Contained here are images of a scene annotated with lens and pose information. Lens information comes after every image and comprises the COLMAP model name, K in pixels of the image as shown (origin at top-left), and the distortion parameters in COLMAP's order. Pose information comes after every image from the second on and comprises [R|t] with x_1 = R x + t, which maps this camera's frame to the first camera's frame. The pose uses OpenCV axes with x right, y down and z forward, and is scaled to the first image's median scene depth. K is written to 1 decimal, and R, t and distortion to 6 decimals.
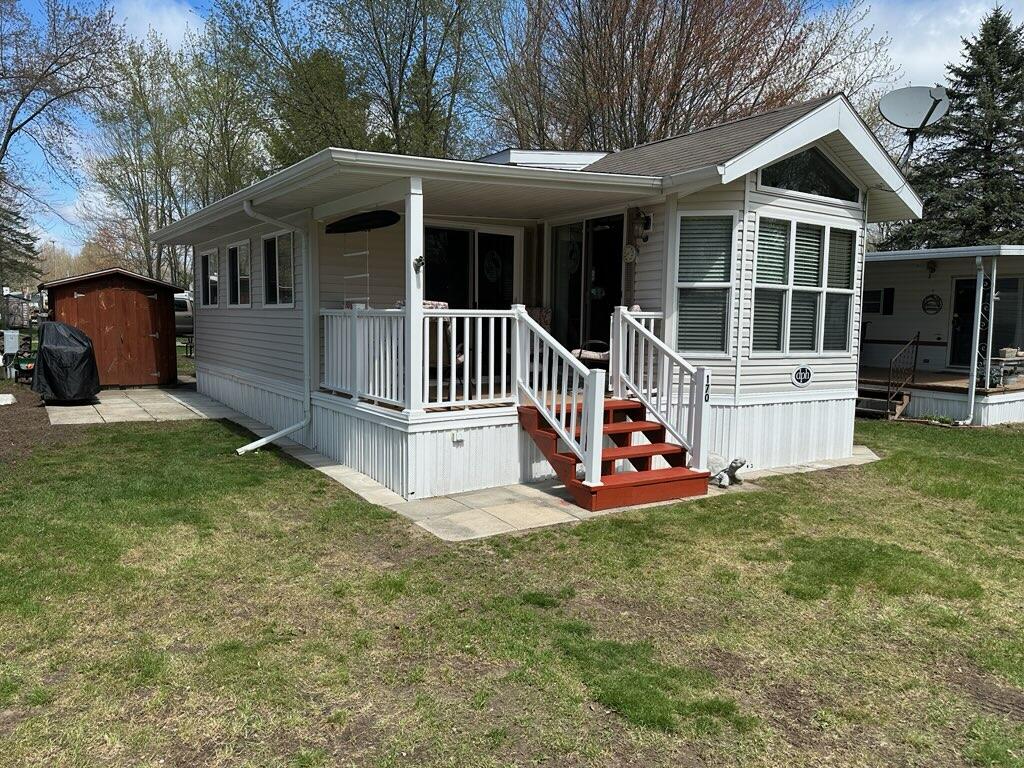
lens RADIAL K [[752.8, 0, 512.2], [0, 752.8, 389.6], [0, 0, 1]] dist [-0.012077, -0.006676]
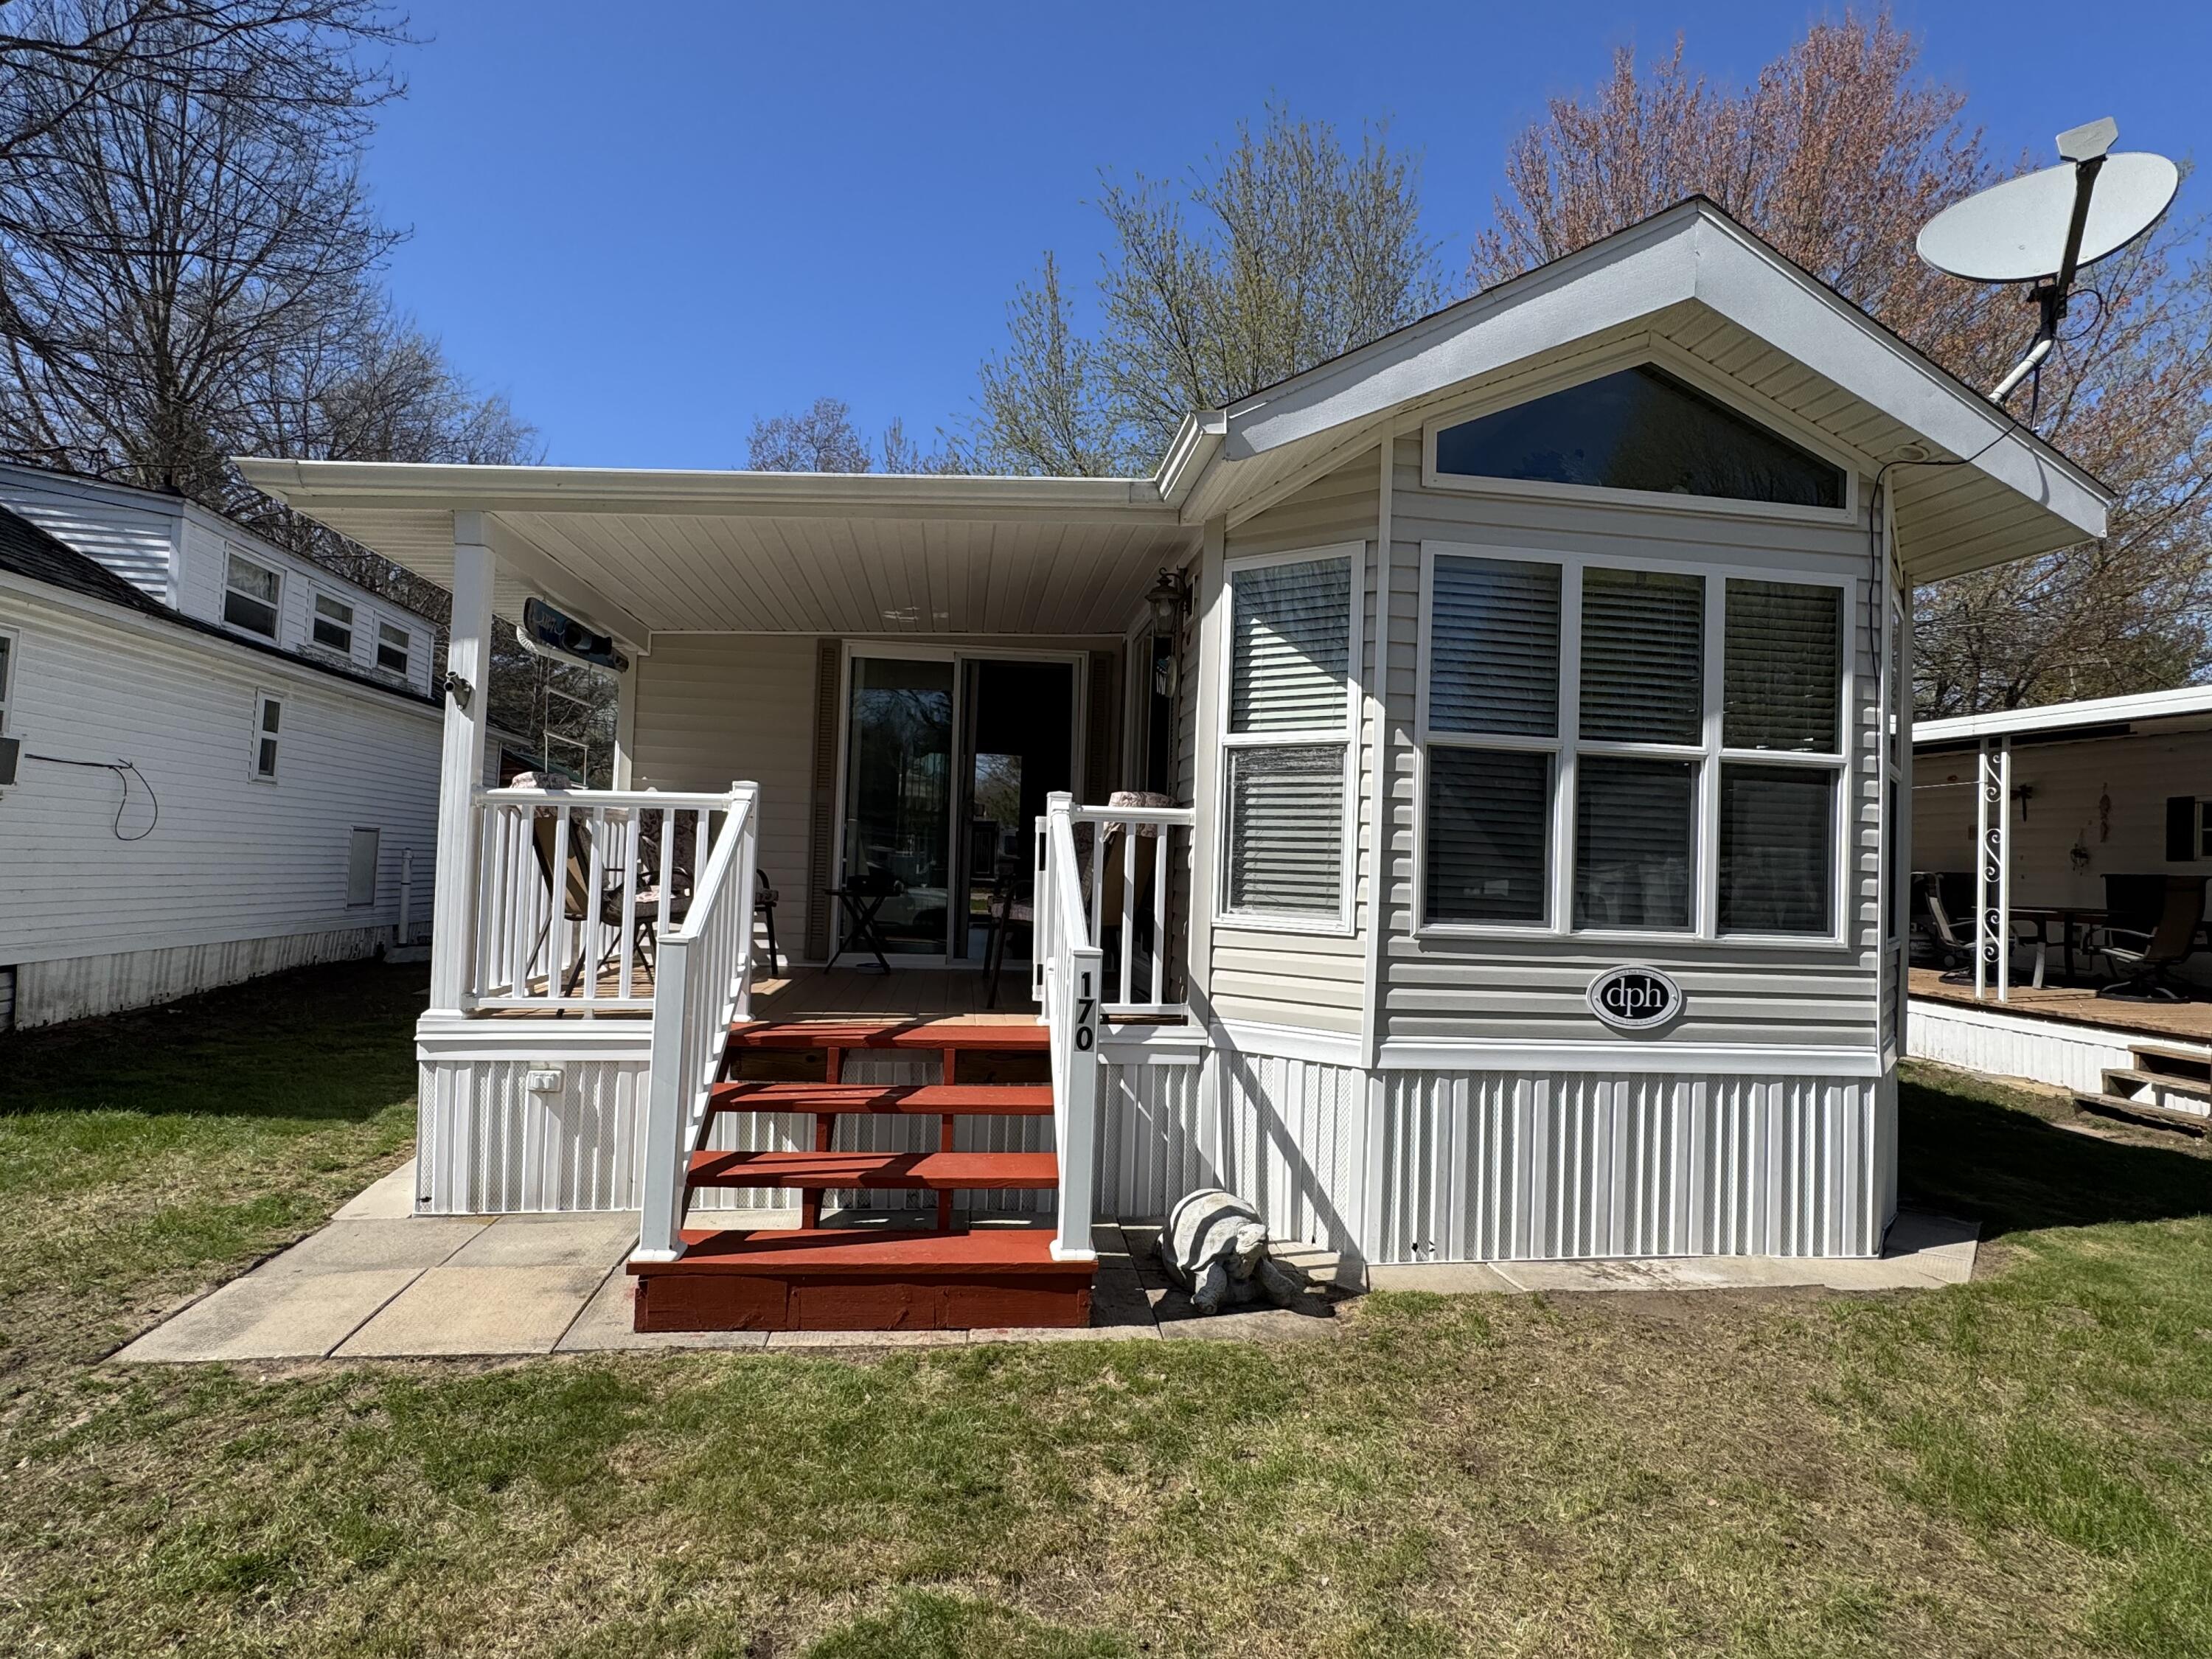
lens RADIAL K [[1165.7, 0, 1098.0], [0, 1165.7, 823.7], [0, 0, 1]] dist [-0.012758, -0.000805]
pose [[0.907180, 0.009697, -0.420630, 0.387156], [-0.063493, 0.991440, -0.114081, -0.021343], [0.415924, 0.130199, 0.900031, 0.402780]]
